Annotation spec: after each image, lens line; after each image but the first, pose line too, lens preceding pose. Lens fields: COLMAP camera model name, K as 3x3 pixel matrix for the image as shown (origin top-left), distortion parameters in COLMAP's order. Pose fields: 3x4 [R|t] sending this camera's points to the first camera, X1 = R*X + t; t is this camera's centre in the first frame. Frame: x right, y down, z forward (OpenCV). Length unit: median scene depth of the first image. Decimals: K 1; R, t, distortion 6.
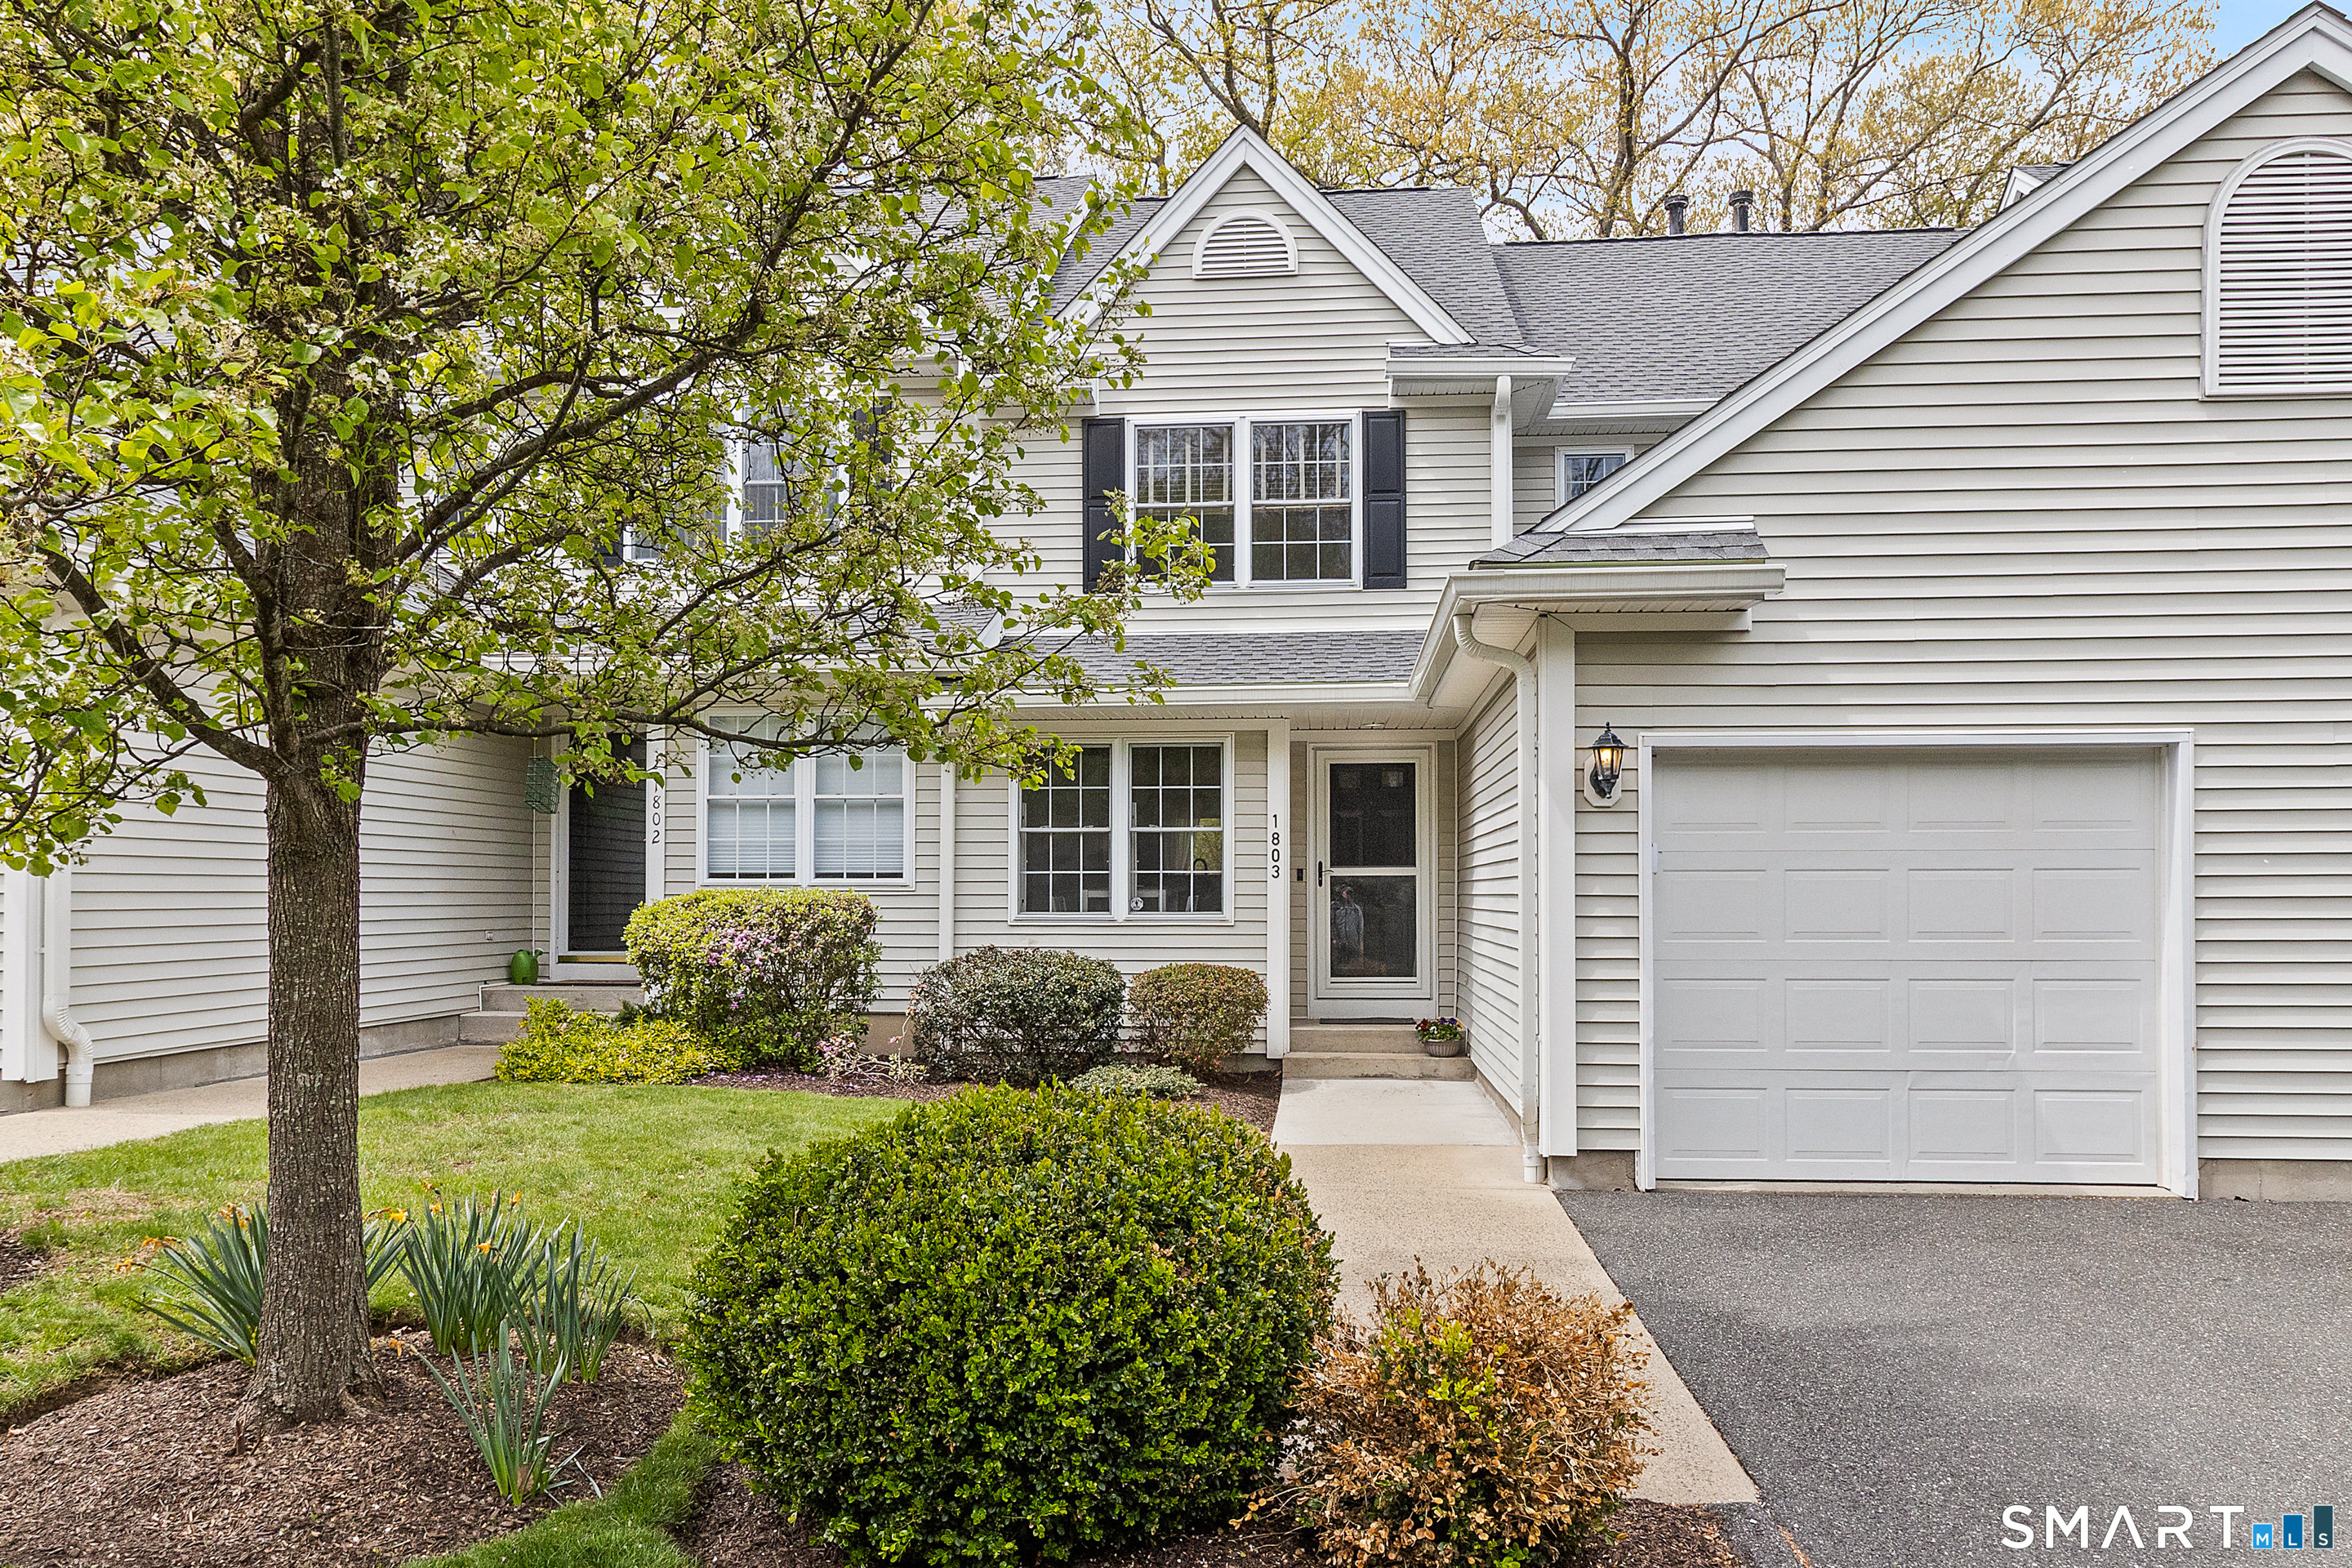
lens RADIAL K [[1616.1, 0, 1192.4], [0, 1616.1, 861.1], [0, 0, 1]] dist [0.010157, -0.000648]
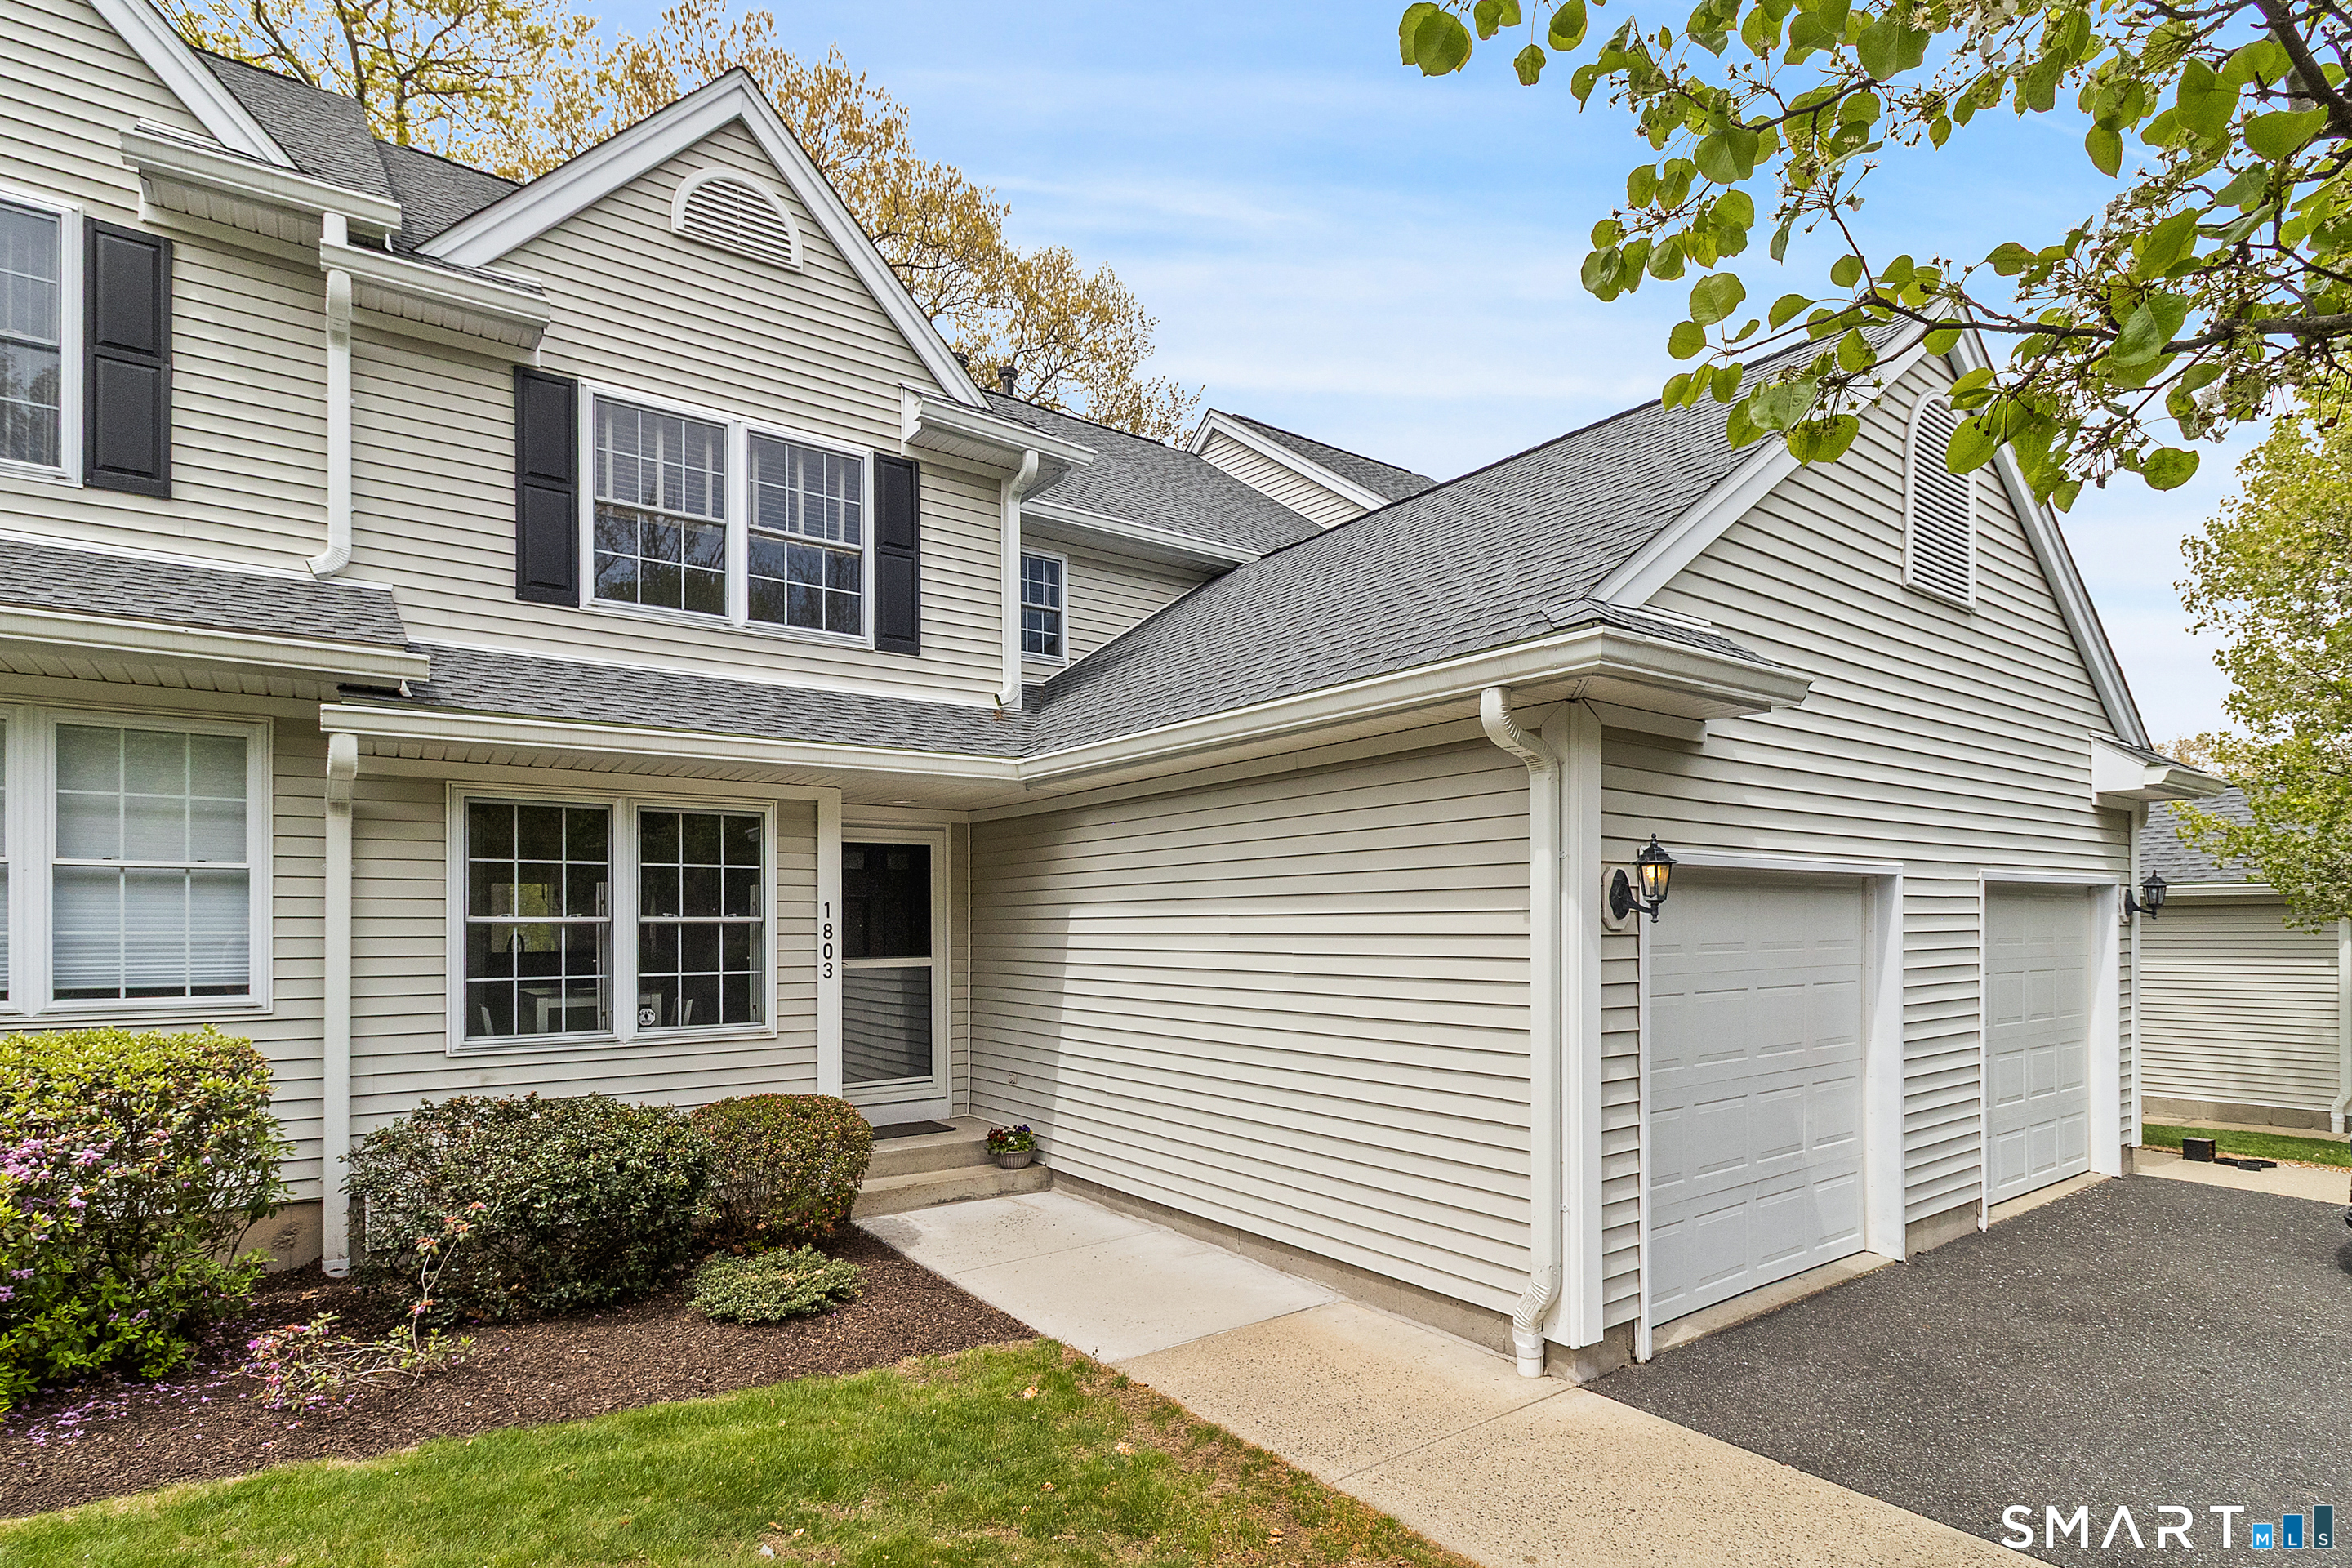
lens RADIAL K [[1170.0, 0, 1174.8], [0, 1170.0, 925.0], [0, 0, 1]] dist [-0.000891, -0.000506]
pose [[0.758561, -0.002089, 0.651598, -0.206086], [-0.008541, 0.999877, 0.013149, -0.026461], [-0.651546, -0.015540, 0.758450, 0.420955]]
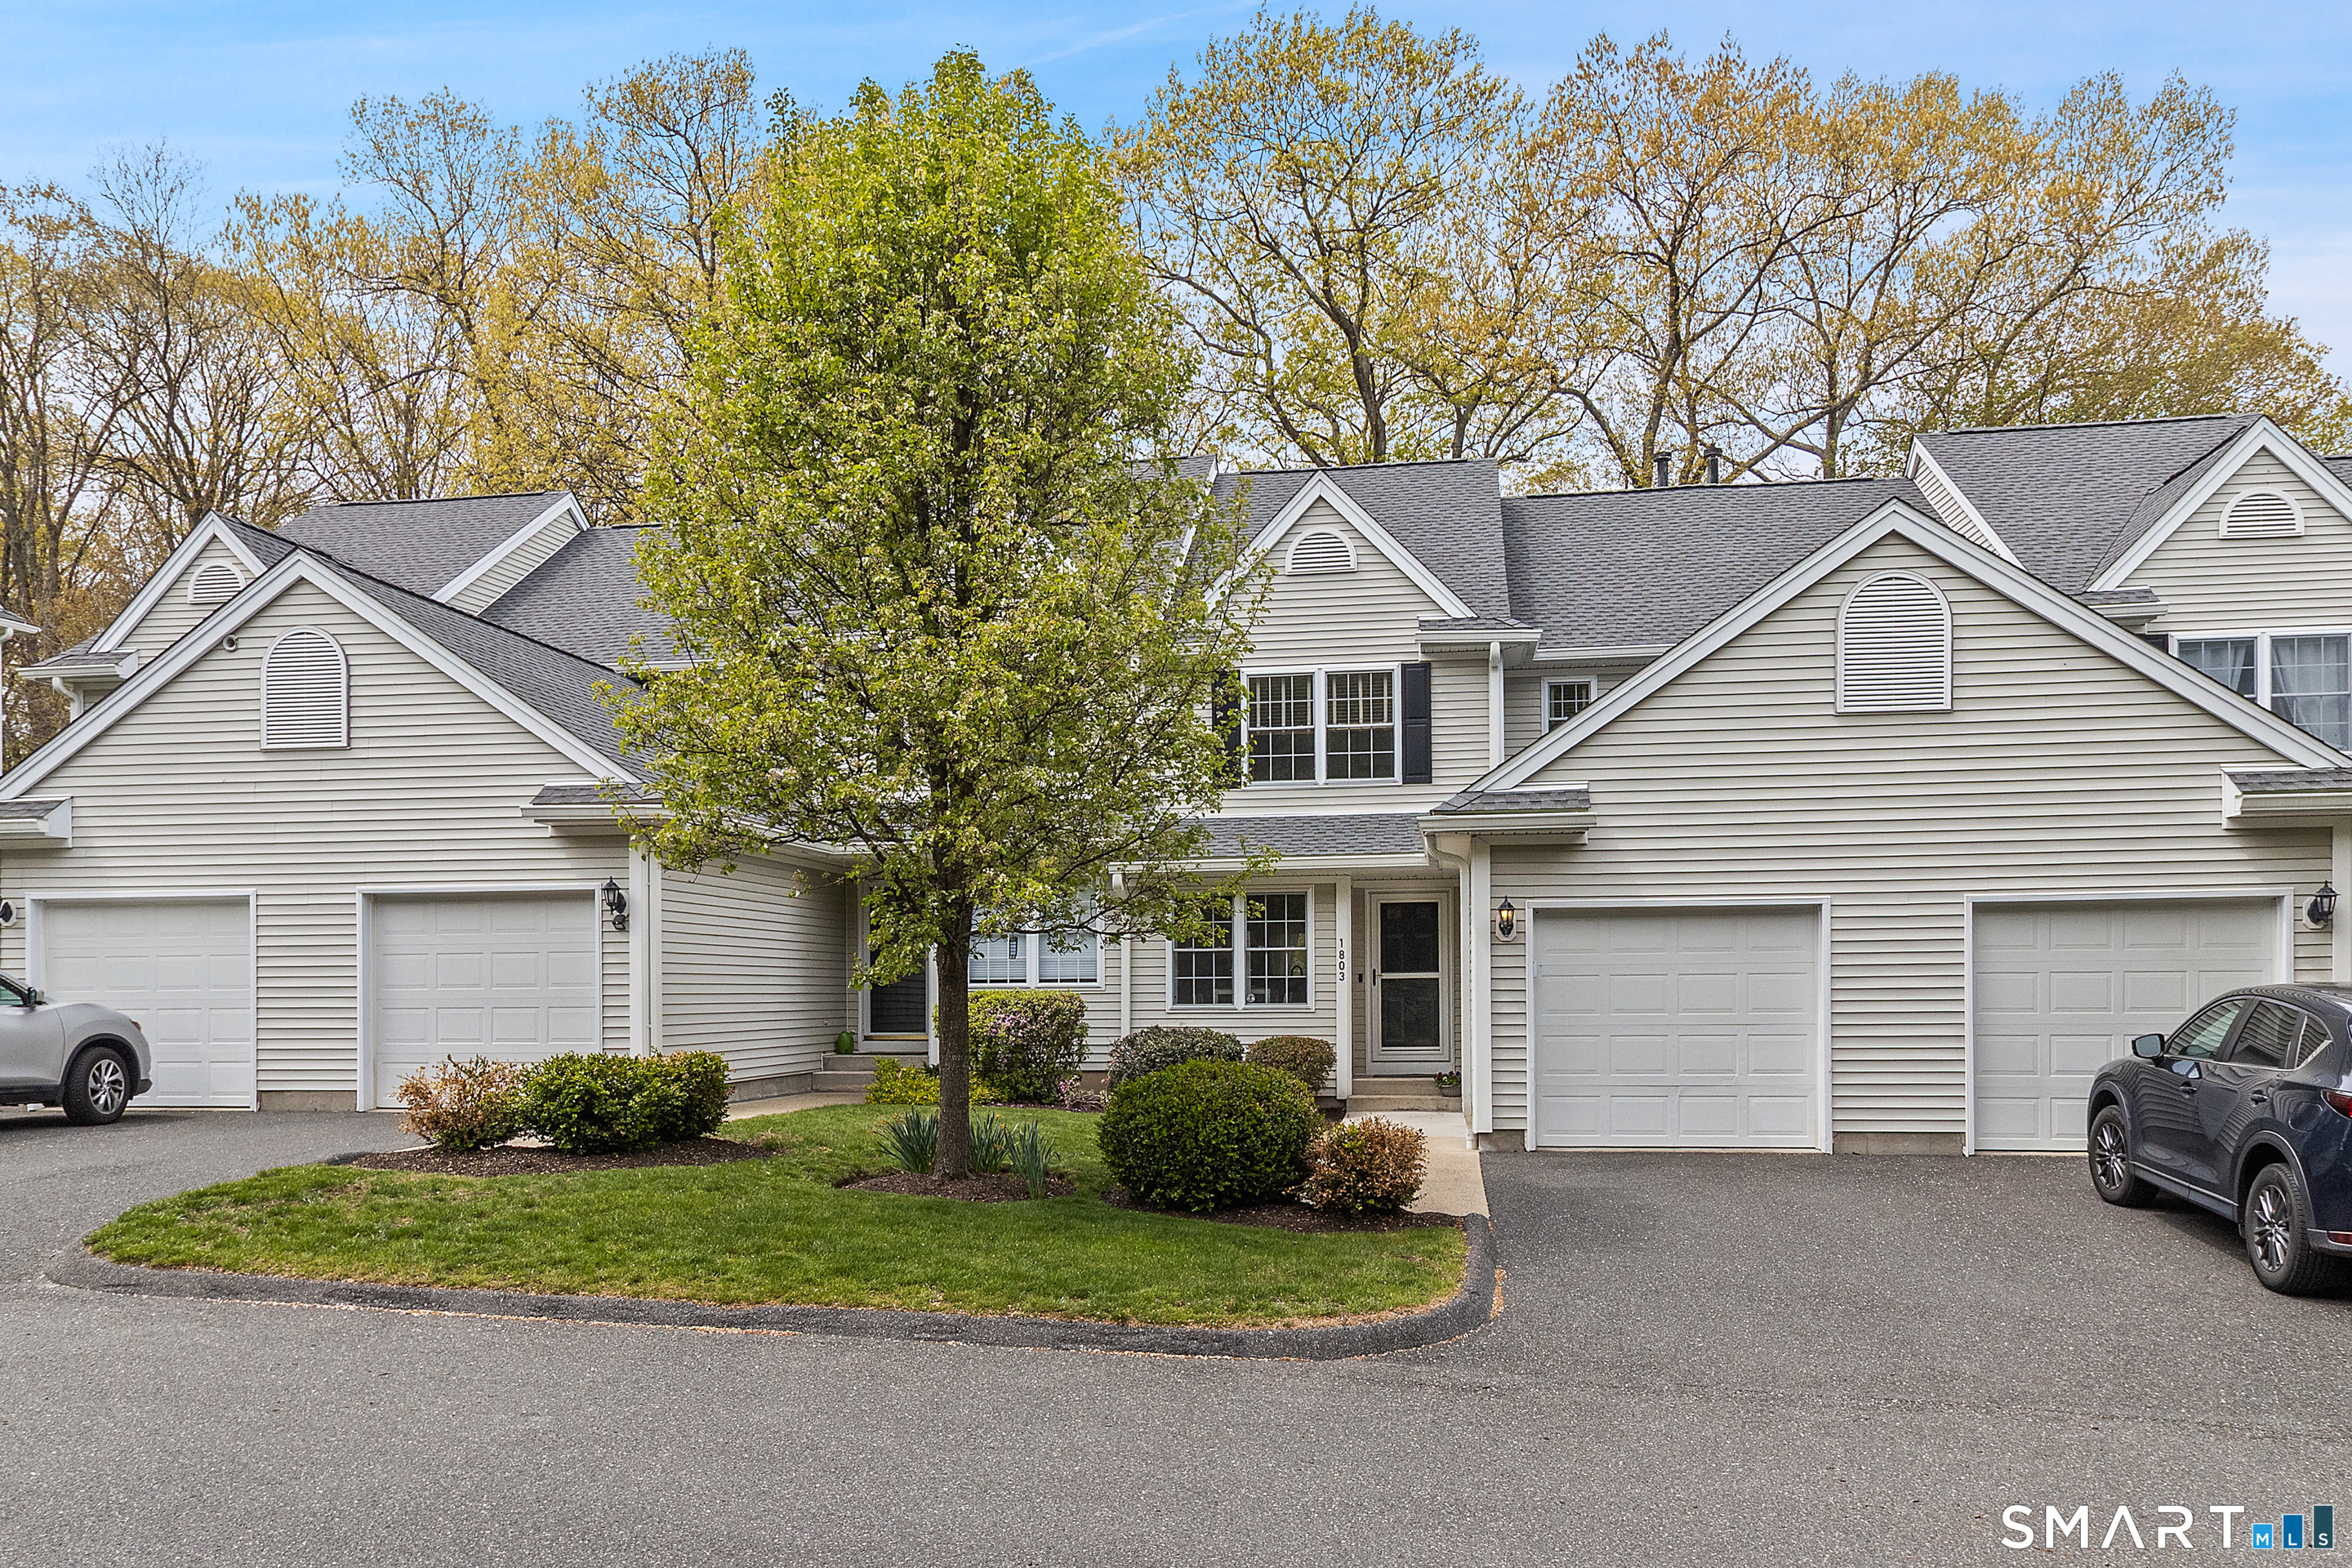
lens RADIAL K [[1616.1, 0, 1189.8], [0, 1616.1, 980.7], [0, 0, 1]] dist [0.010157, -0.000648]
pose [[0.997407, -0.006816, -0.071643, 0.017709], [0.007679, 0.999901, 0.011770, -0.008350], [0.071556, -0.012290, 0.997361, -0.521700]]
